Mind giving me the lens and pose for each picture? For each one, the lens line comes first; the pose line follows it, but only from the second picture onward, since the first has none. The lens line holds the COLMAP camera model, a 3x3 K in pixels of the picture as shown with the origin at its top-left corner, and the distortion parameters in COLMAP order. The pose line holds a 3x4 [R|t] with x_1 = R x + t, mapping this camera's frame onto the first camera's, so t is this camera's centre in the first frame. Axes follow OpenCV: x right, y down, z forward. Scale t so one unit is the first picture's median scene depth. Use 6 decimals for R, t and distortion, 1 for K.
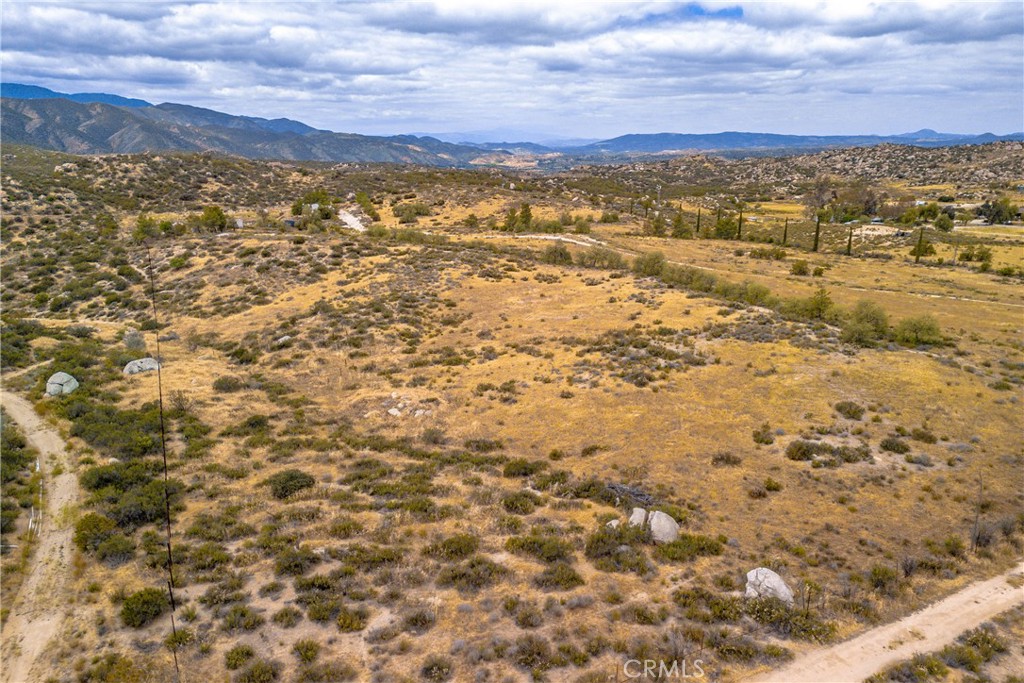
lens RADIAL K [[752.7, 0, 513.7], [0, 752.7, 343.6], [0, 0, 1]] dist [0.093321, -0.099941]
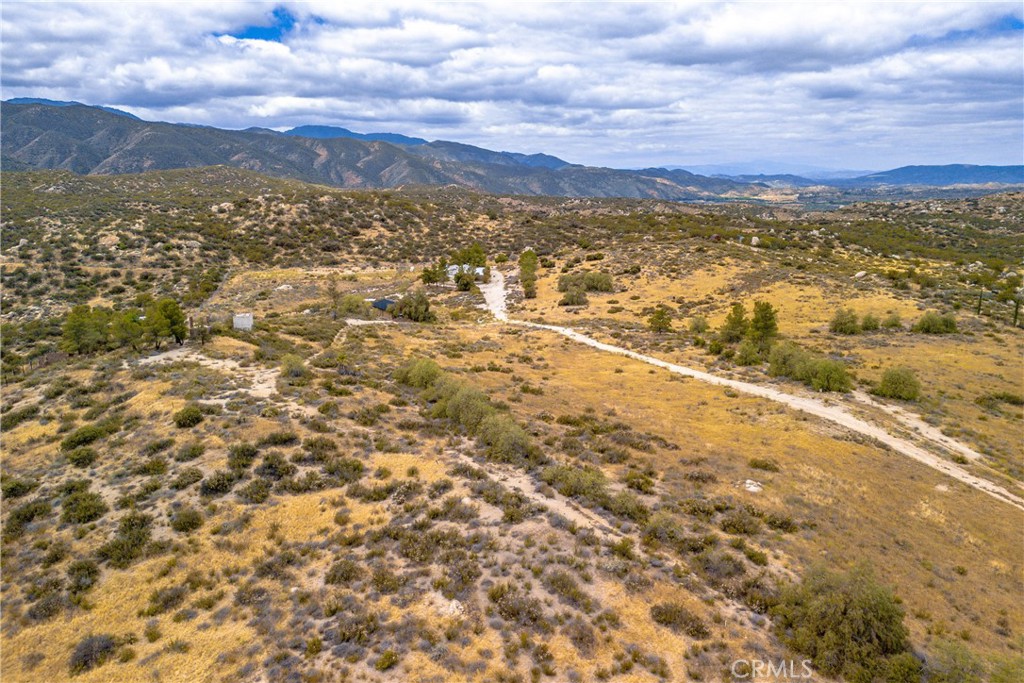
lens RADIAL K [[752.7, 0, 512.4], [0, 752.7, 358.8], [0, 0, 1]] dist [0.093321, -0.099941]
pose [[0.949173, 0.077907, -0.304961, 0.018809], [-0.084562, 0.996381, -0.008653, -0.180501], [0.303184, 0.034002, 0.952325, 0.646123]]
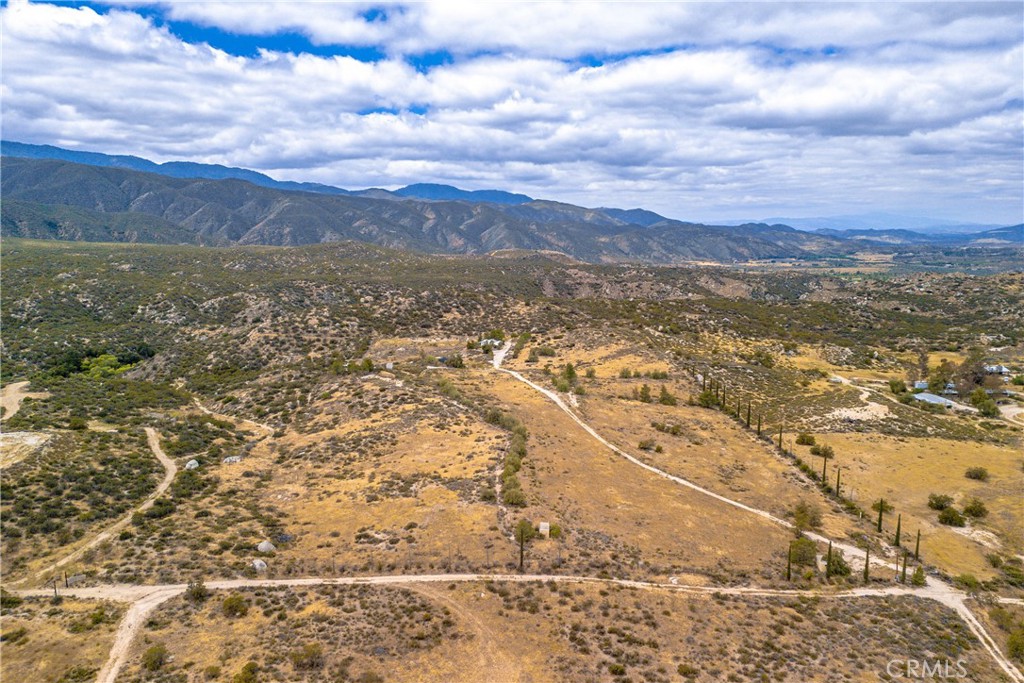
lens RADIAL K [[752.7, 0, 502.6], [0, 752.7, 323.4], [0, 0, 1]] dist [0.093321, -0.099941]
pose [[0.894145, 0.062100, -0.443451, 0.727435], [-0.120592, 0.987142, -0.104918, -0.136441], [0.431234, 0.147288, 0.890137, -0.451936]]
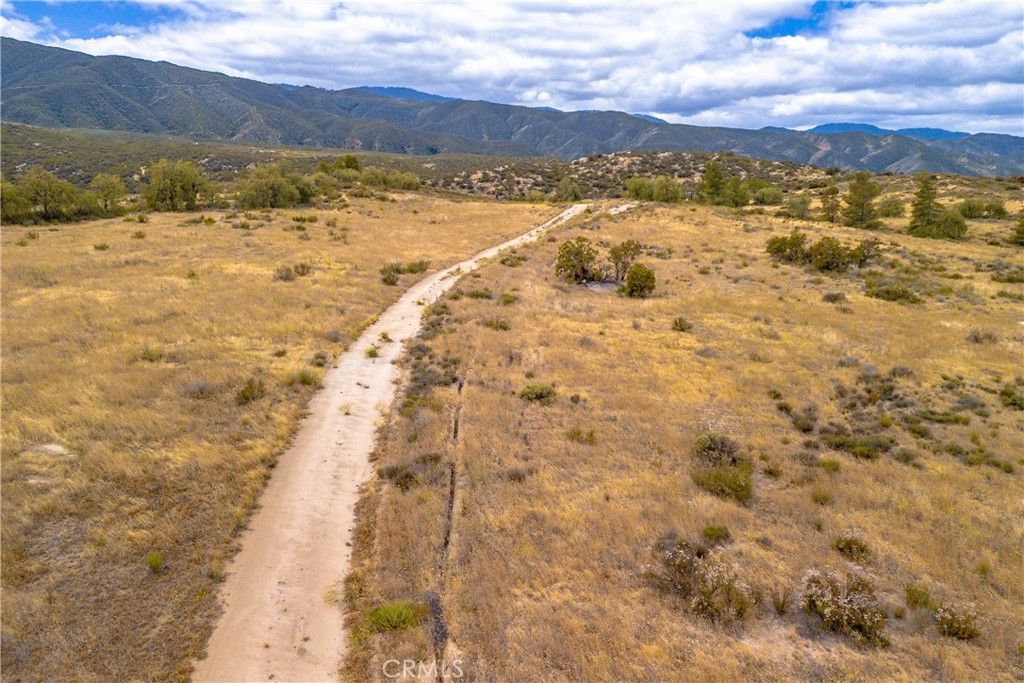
lens RADIAL K [[773.6, 0, 503.9], [0, 773.6, 364.5], [0, 0, 1]] dist [0.052338, -0.026222]
pose [[0.577548, 0.203268, -0.790645, 0.645961], [-0.220384, 0.971368, 0.088745, -0.057536], [0.786046, 0.122991, 0.605809, 0.669287]]
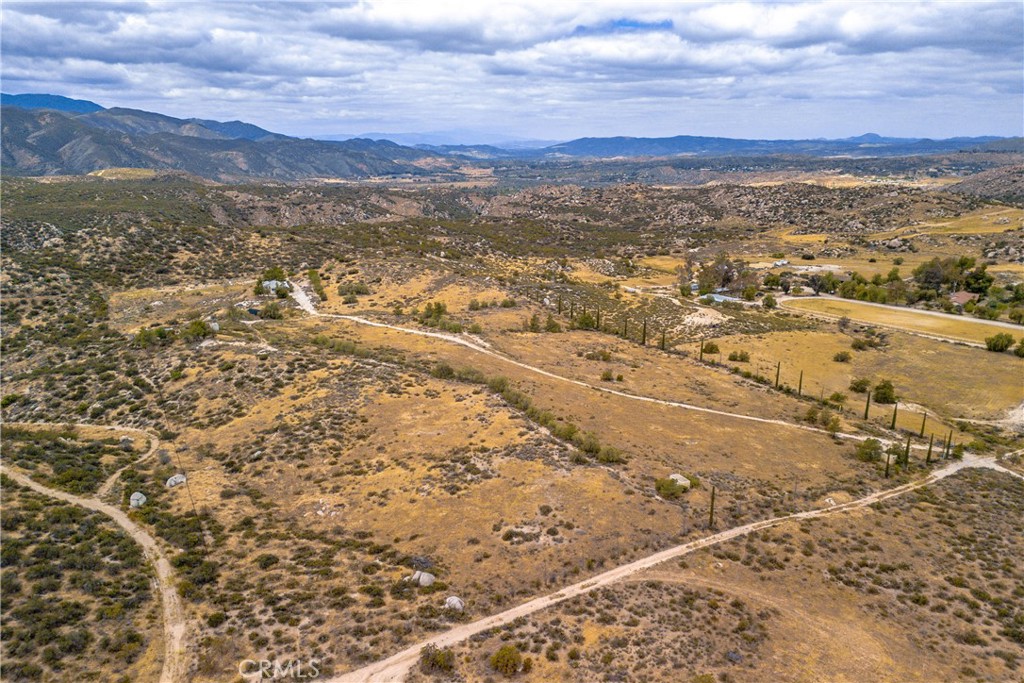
lens RADIAL K [[752.7, 0, 511.8], [0, 752.7, 345.2], [0, 0, 1]] dist [0.093321, -0.099941]
pose [[0.998705, -0.012568, 0.049297, 0.110161], [0.012511, 0.999921, 0.001470, -0.154670], [-0.049312, -0.000851, 0.998783, -0.439498]]
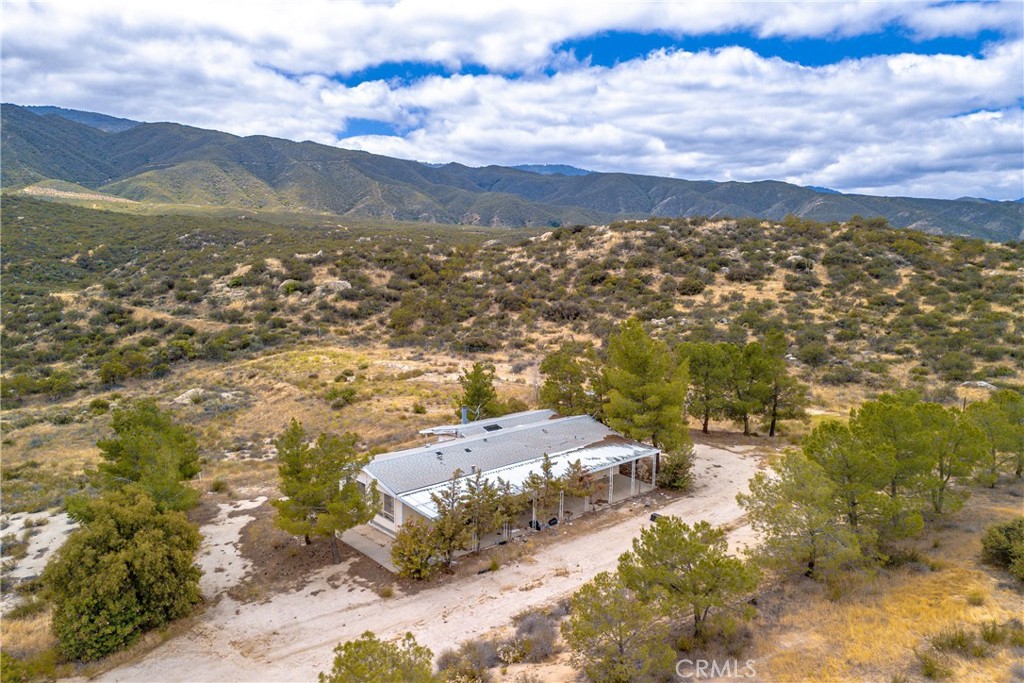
lens RADIAL K [[752.7, 0, 505.0], [0, 752.7, 338.3], [0, 0, 1]] dist [0.093321, -0.099941]
pose [[0.391840, 0.122385, -0.911857, -0.256546], [-0.250446, 0.967874, 0.022282, -0.390923], [0.885290, 0.219640, 0.409902, 1.808774]]
